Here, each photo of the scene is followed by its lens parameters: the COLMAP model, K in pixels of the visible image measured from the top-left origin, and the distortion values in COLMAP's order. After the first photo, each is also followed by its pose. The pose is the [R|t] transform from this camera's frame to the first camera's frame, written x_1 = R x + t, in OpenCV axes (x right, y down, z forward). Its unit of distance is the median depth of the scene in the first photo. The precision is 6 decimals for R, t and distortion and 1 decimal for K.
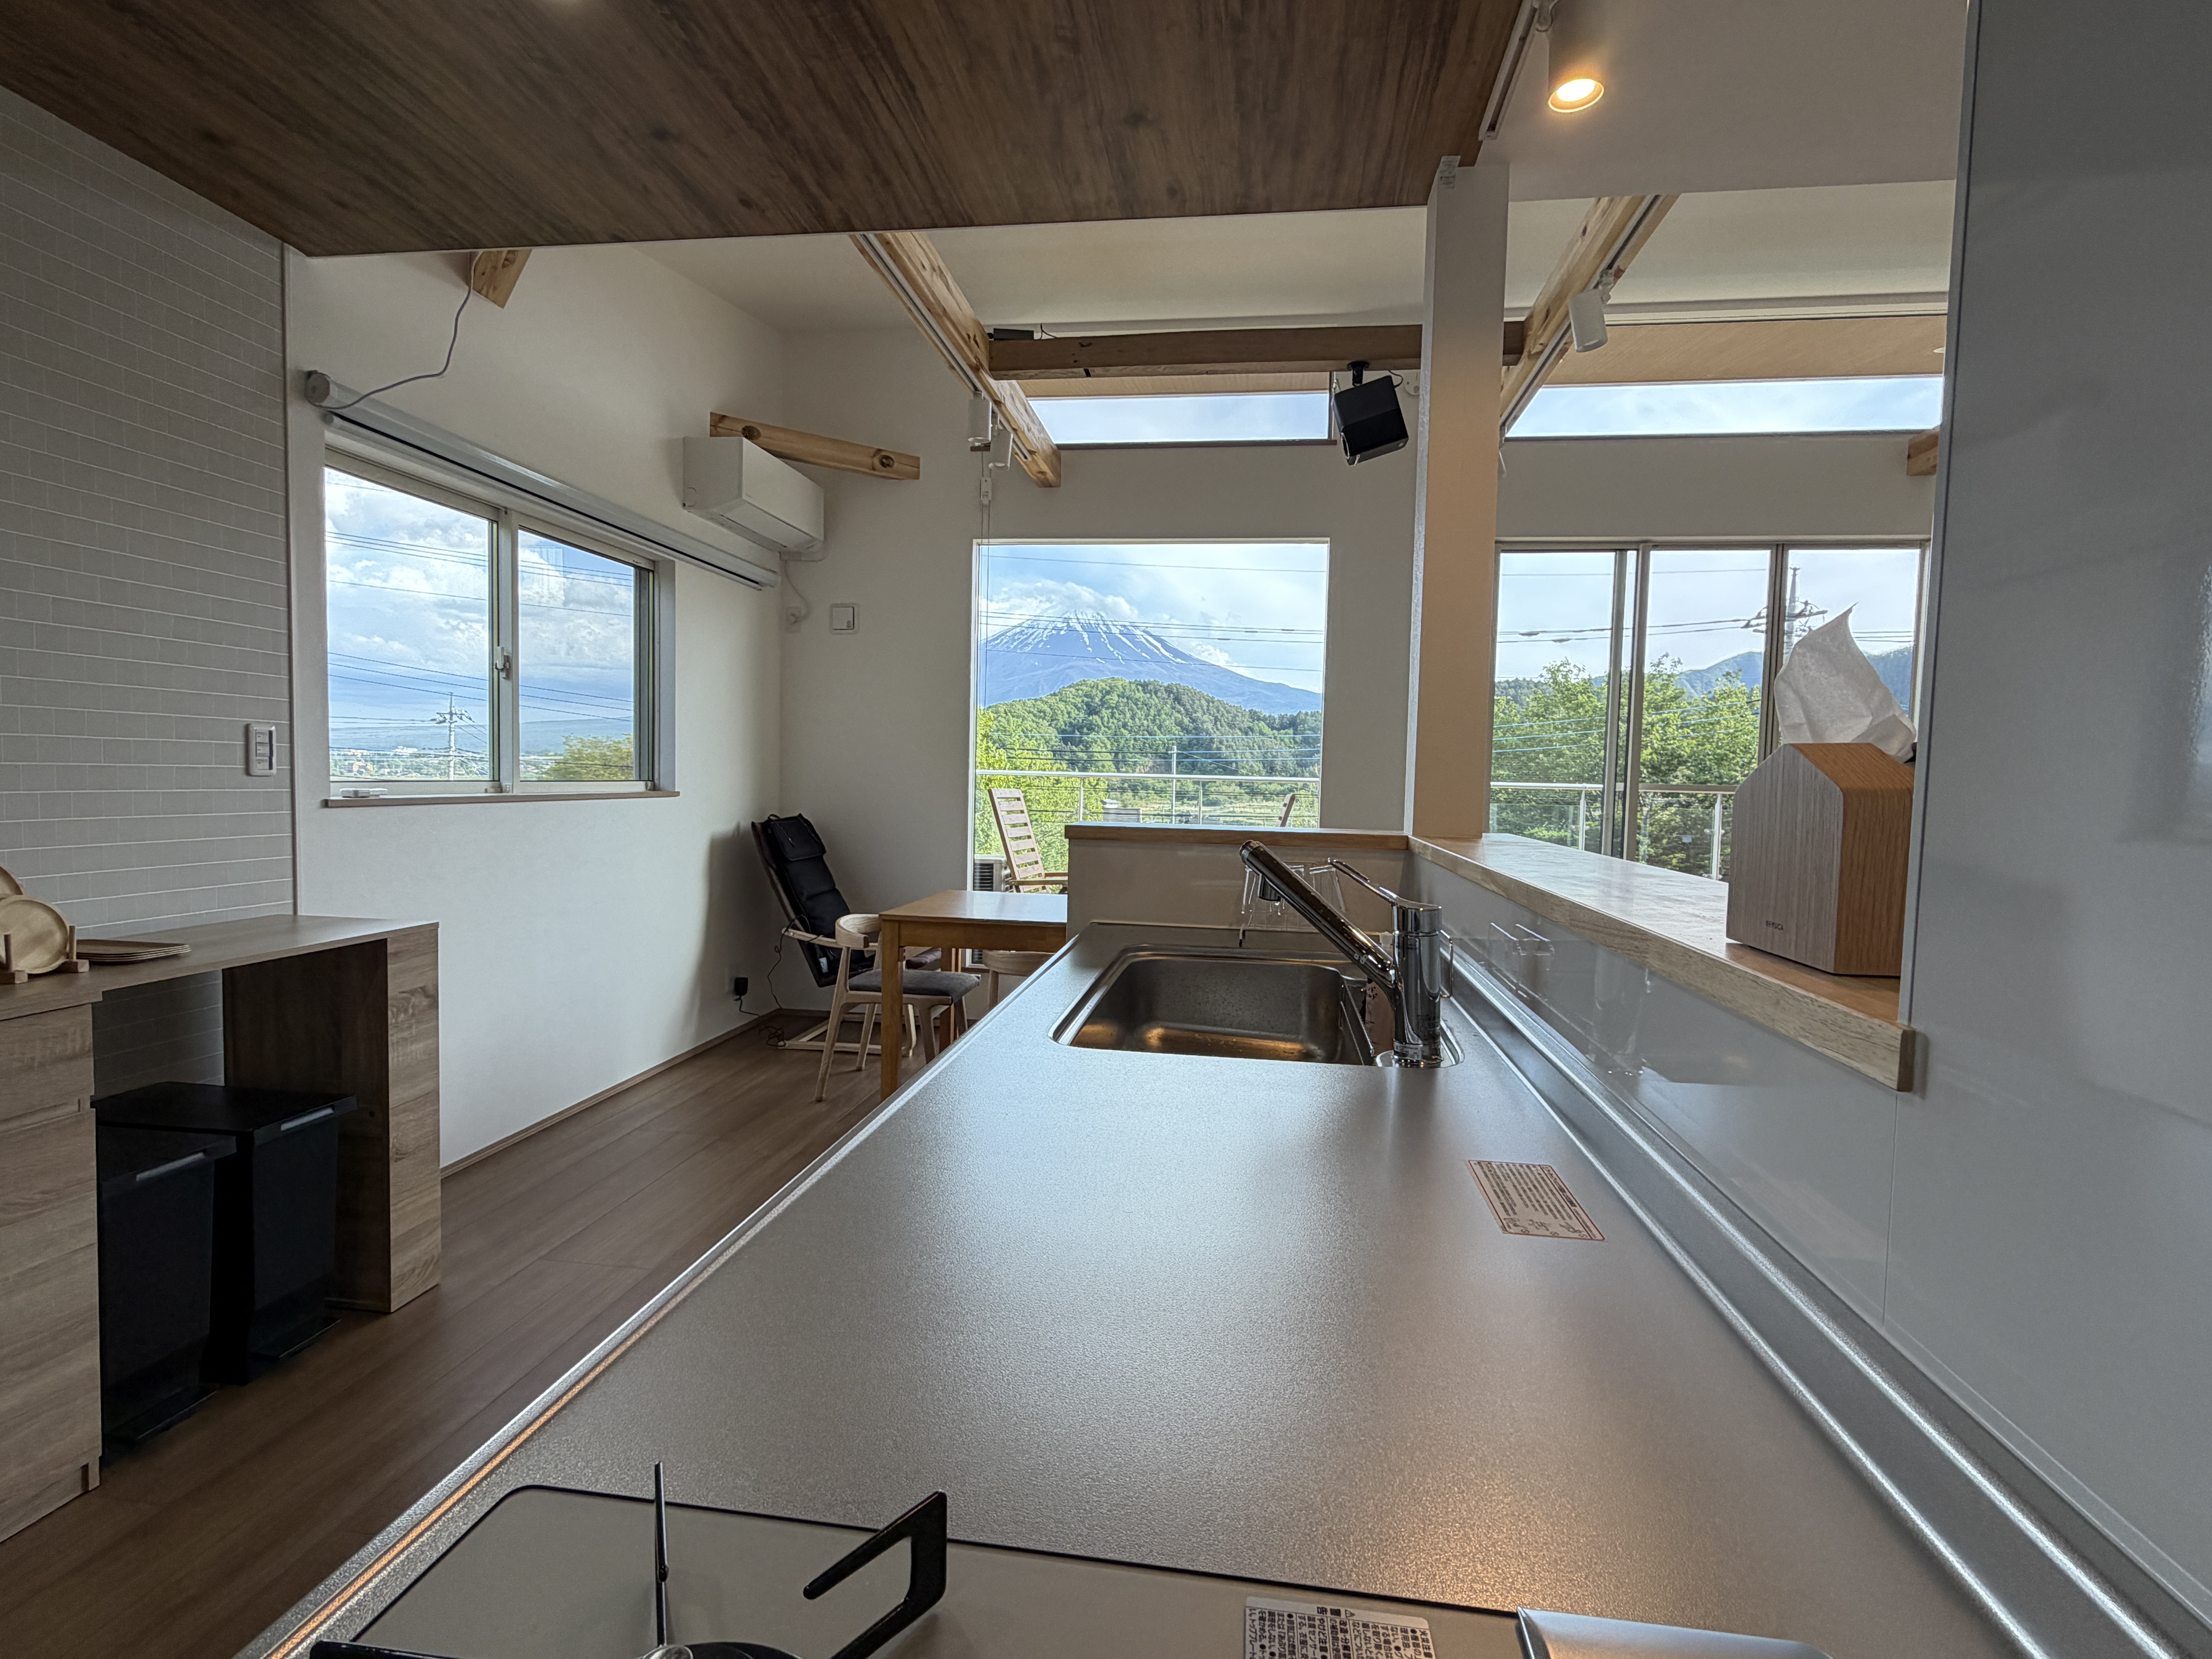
lens RADIAL K [[1077.9, 0, 1107.8], [0, 1077.9, 837.8], [0, 0, 1]] dist [0.000194, 0.000908]
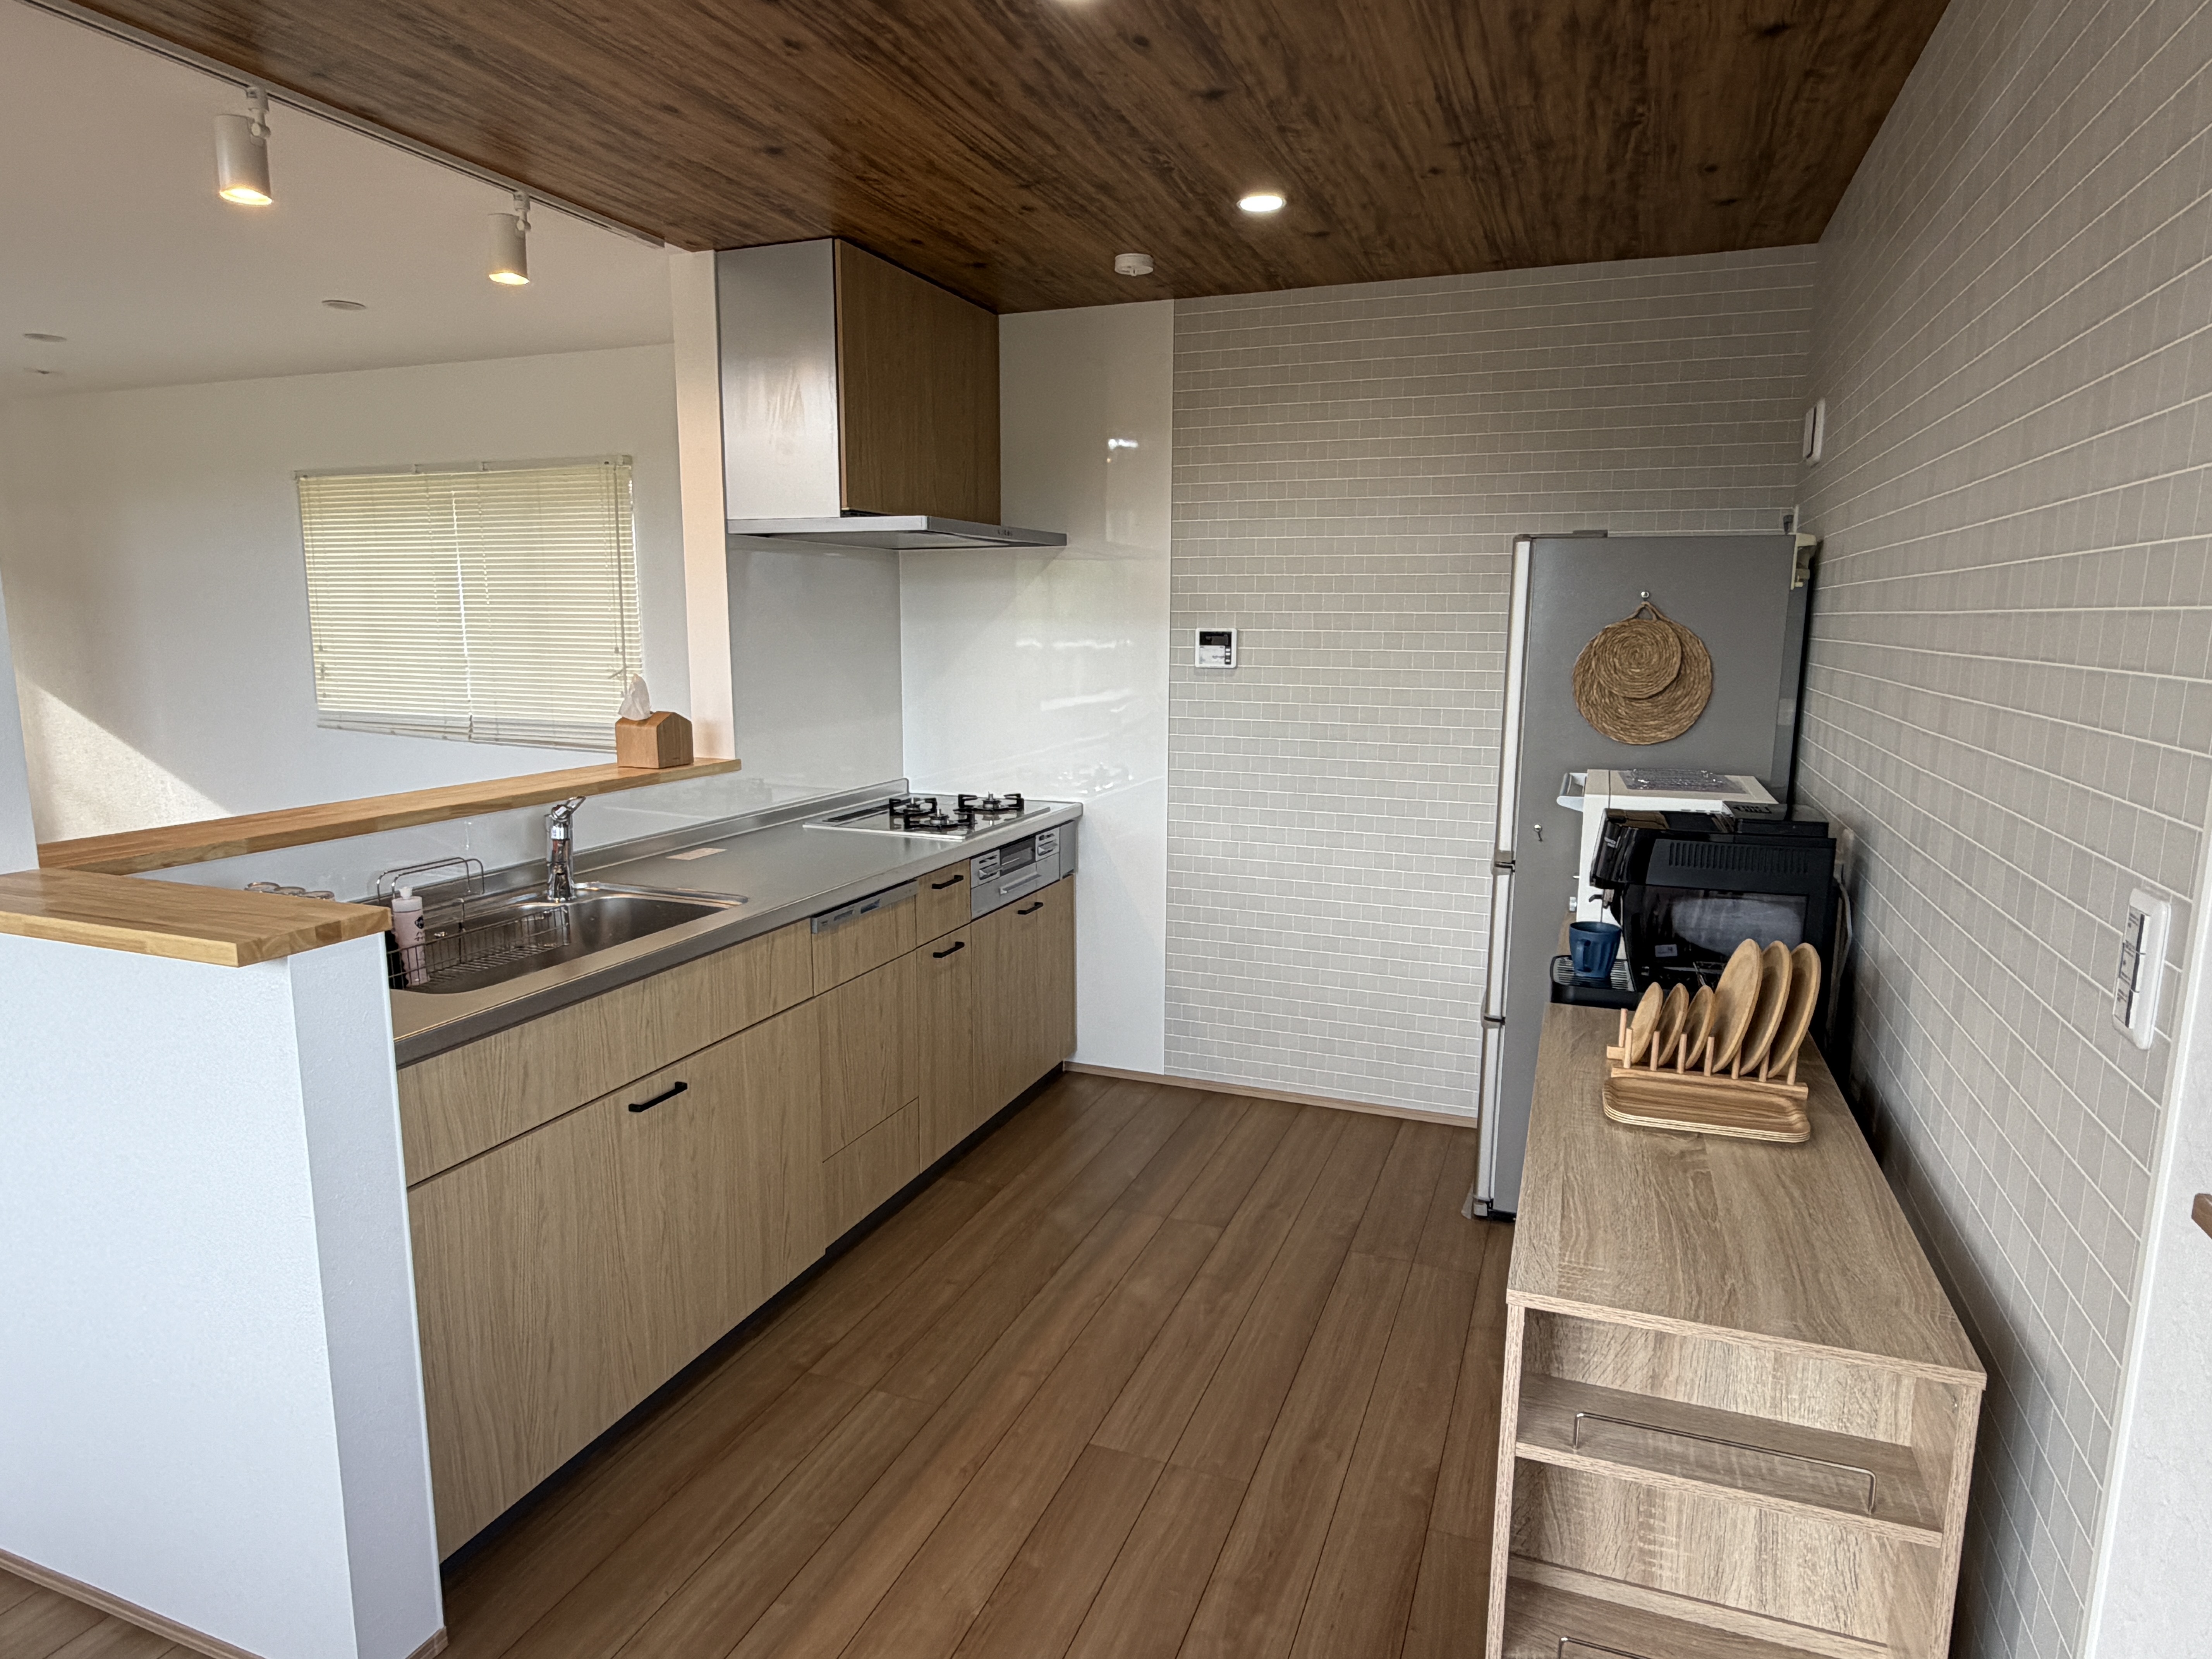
lens RADIAL K [[1297.9, 0, 1106.4], [0, 1297.9, 832.2], [0, 0, 1]] dist [-0.004164, 0.004145]
pose [[-0.973323, -0.067031, 0.219429, -0.591999], [-0.015652, 0.973543, 0.227968, -0.275312], [-0.228904, 0.218452, -0.948621, 2.146073]]
